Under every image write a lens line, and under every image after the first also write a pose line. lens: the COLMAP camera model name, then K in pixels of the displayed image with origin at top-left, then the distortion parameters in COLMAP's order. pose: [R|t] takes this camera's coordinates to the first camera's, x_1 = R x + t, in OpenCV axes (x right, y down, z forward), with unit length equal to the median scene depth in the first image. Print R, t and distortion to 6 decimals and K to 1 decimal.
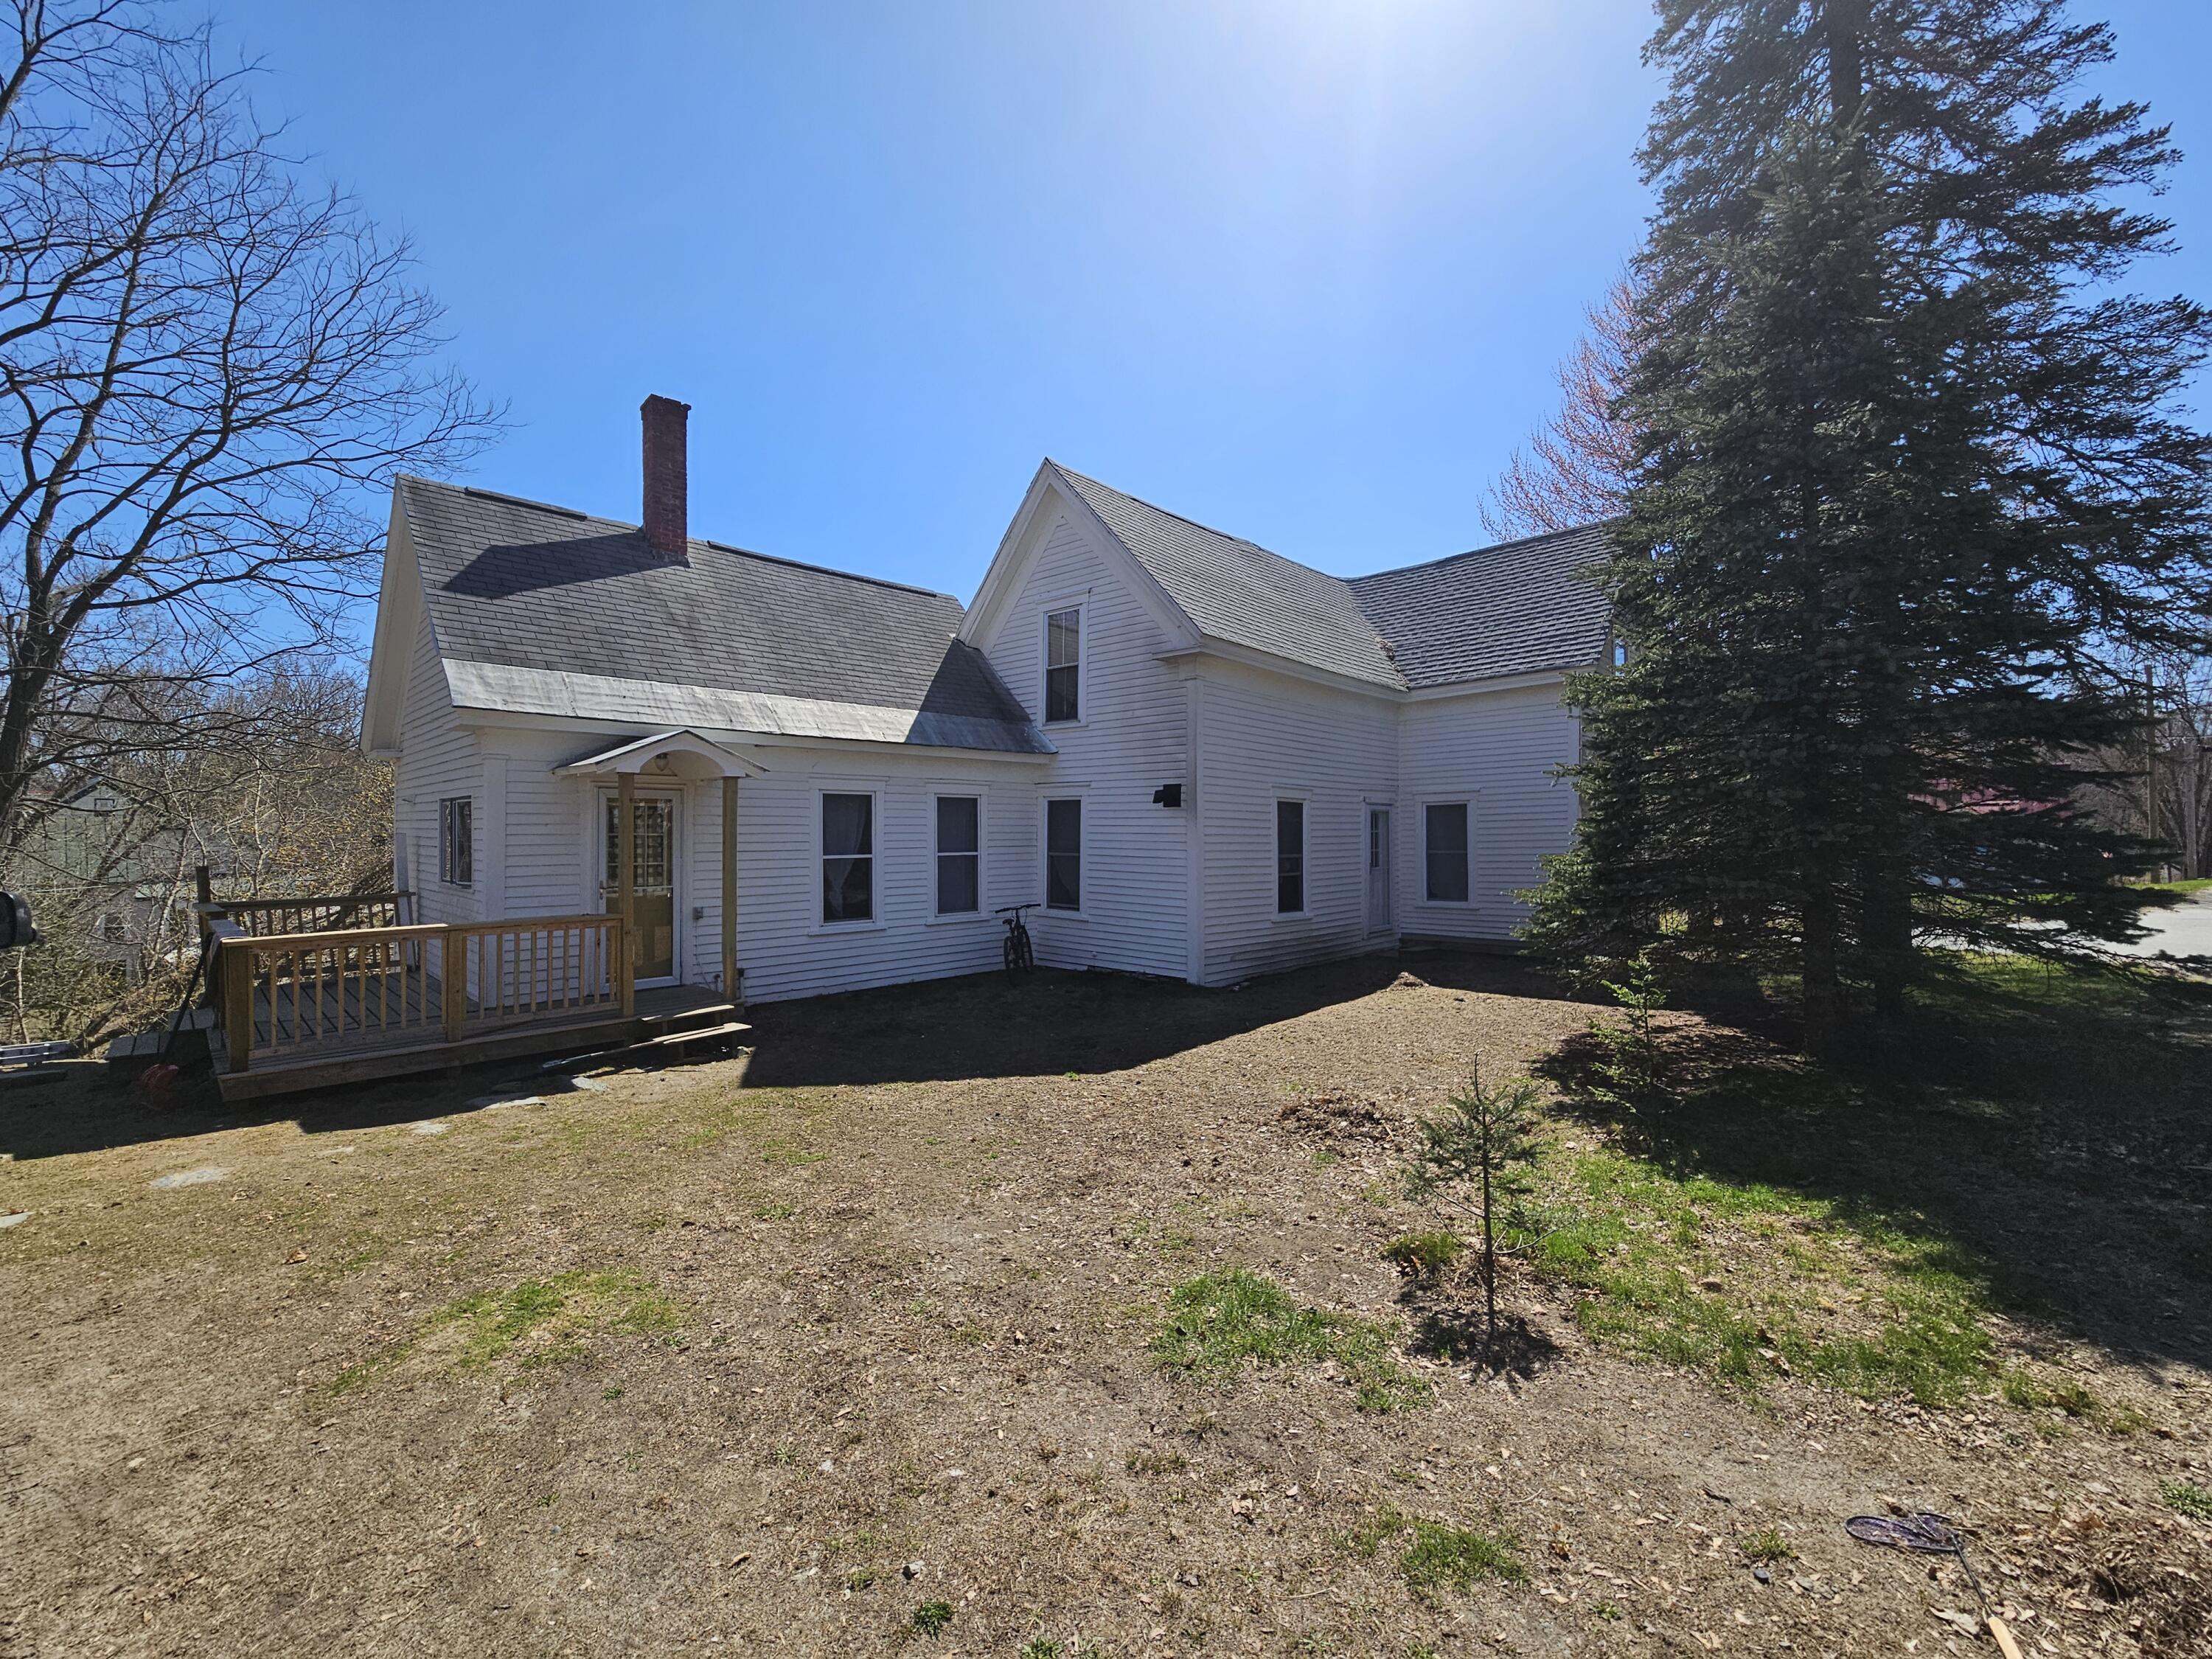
lens RADIAL K [[911.0, 0, 1101.6], [0, 911.0, 814.8], [0, 0, 1]] dist [-0.000115, 0.000463]
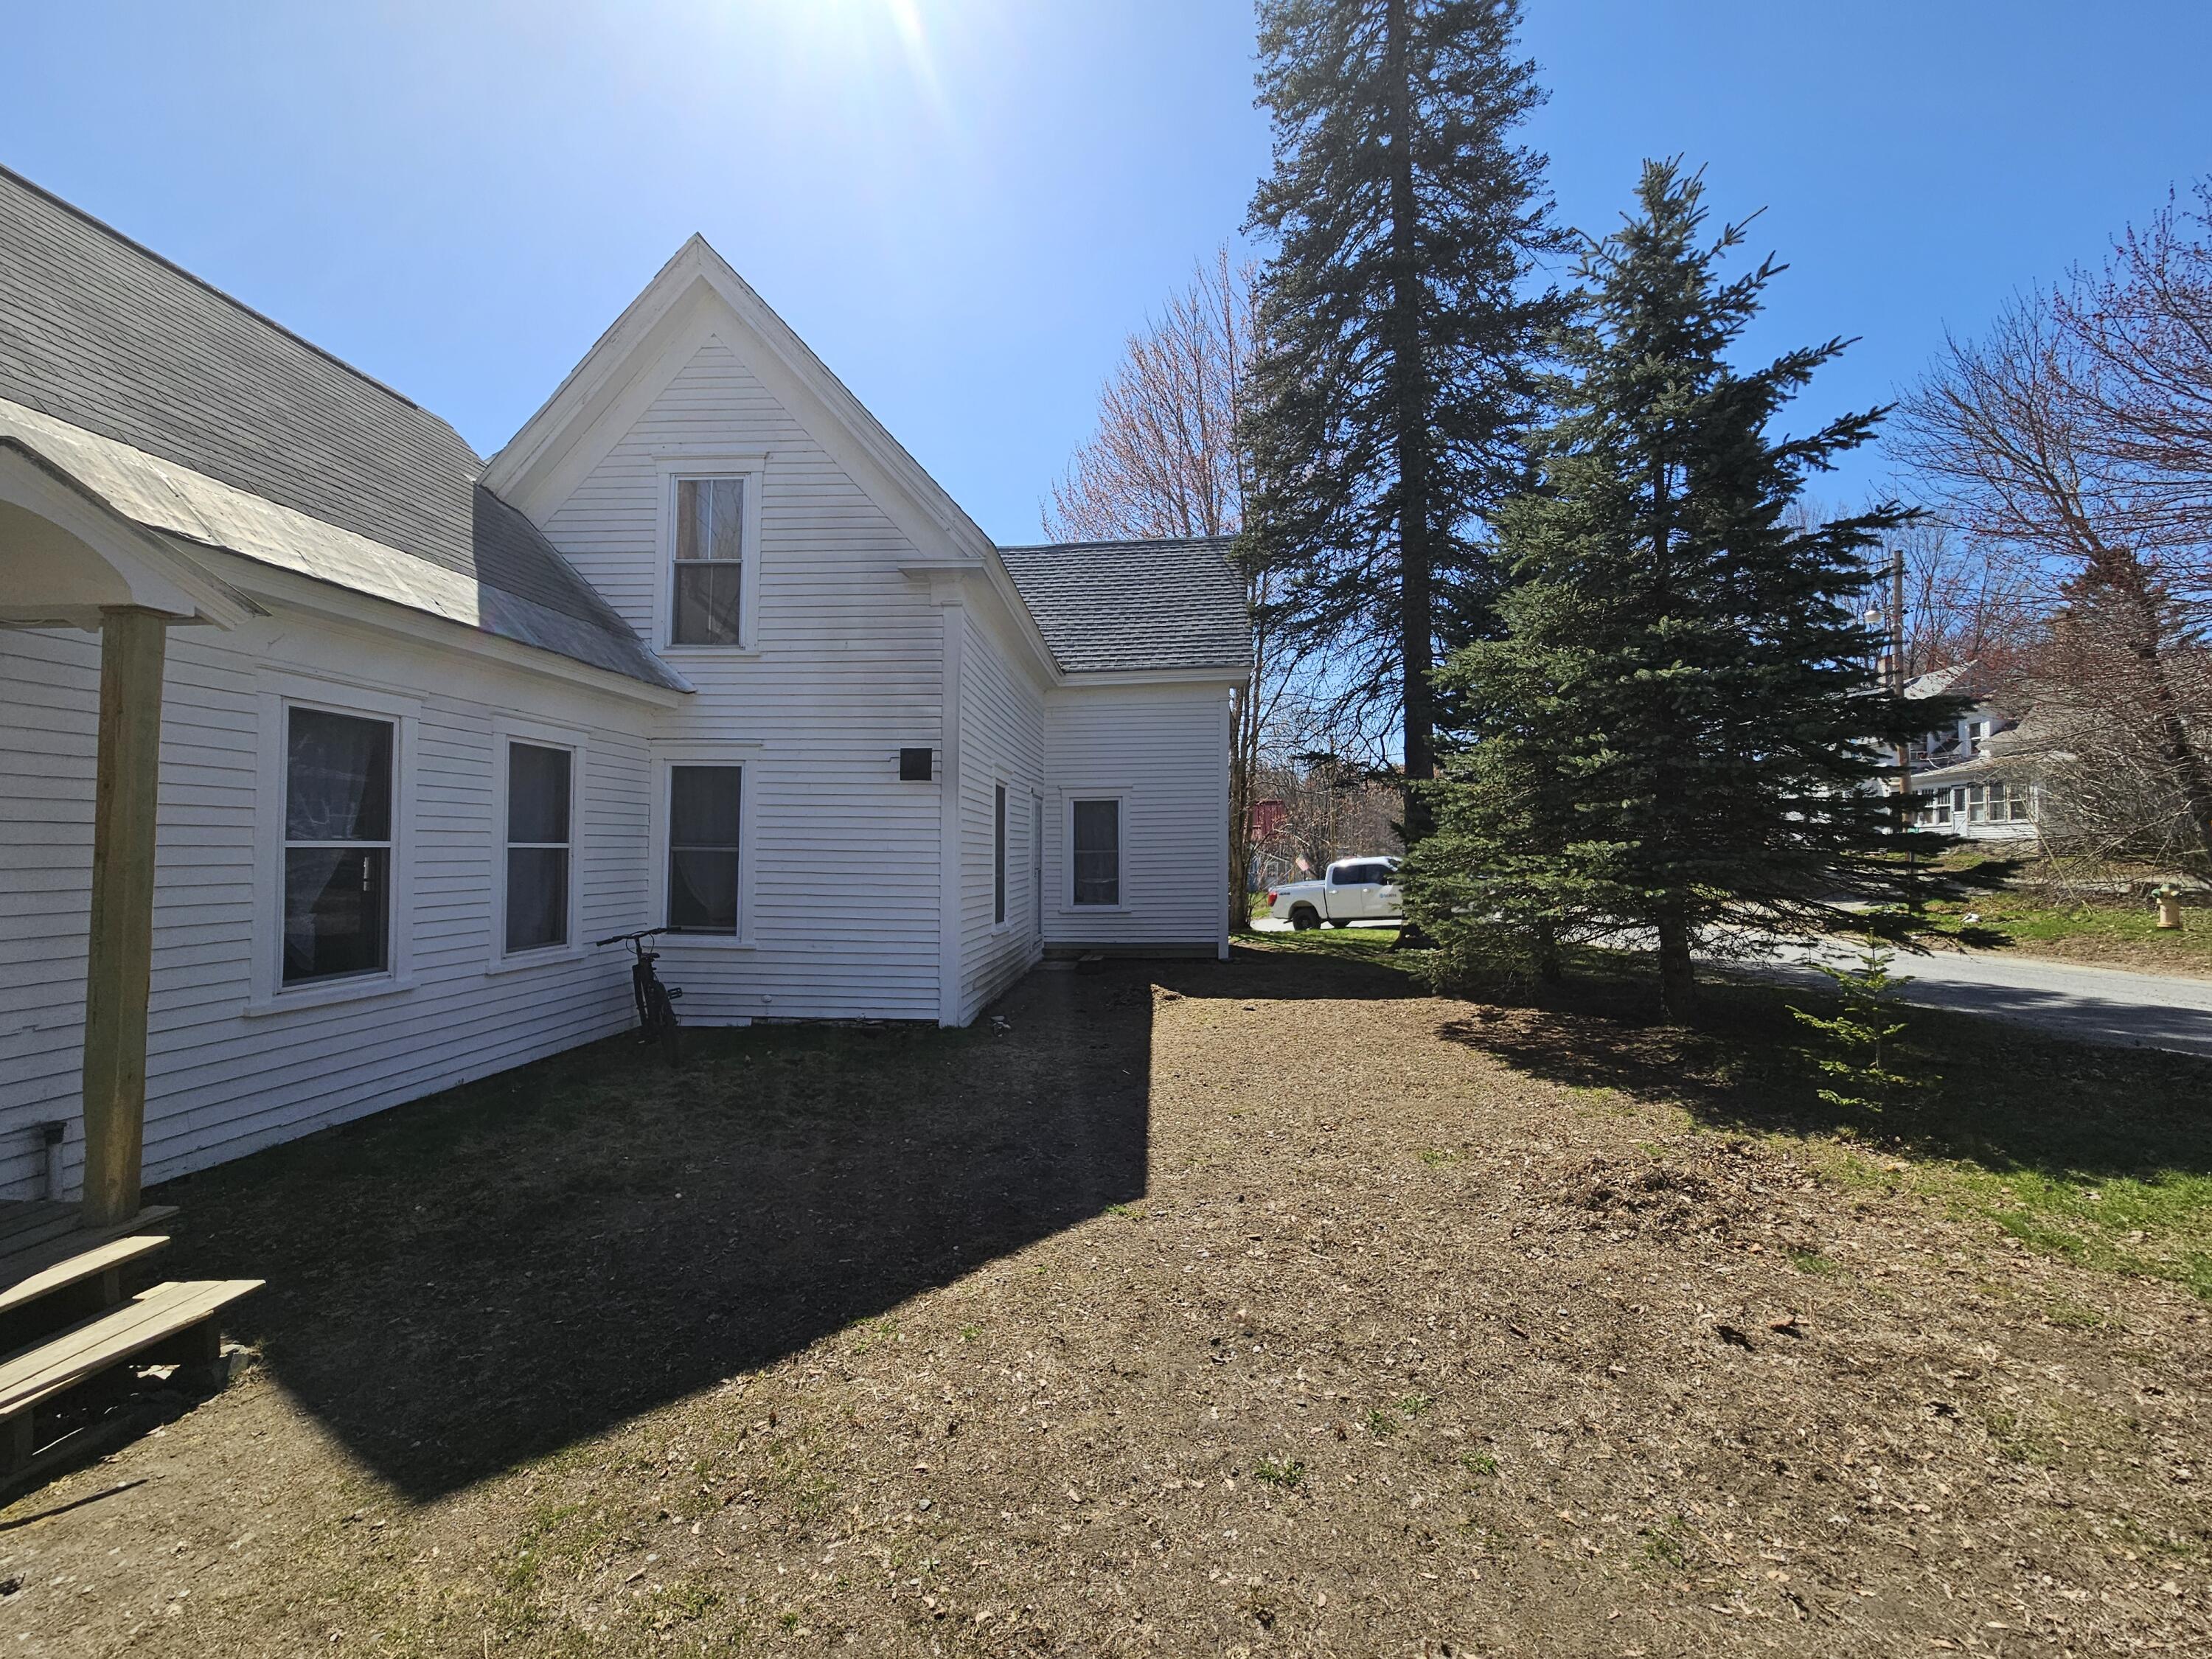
lens RADIAL K [[911.0, 0, 1101.6], [0, 911.0, 814.8], [0, 0, 1]] dist [-0.000115, 0.000463]
pose [[0.779371, 0.029306, 0.625877, -0.244596], [-0.017943, 0.999540, -0.024459, 0.031832], [-0.626305, 0.007832, 0.779538, 0.340491]]
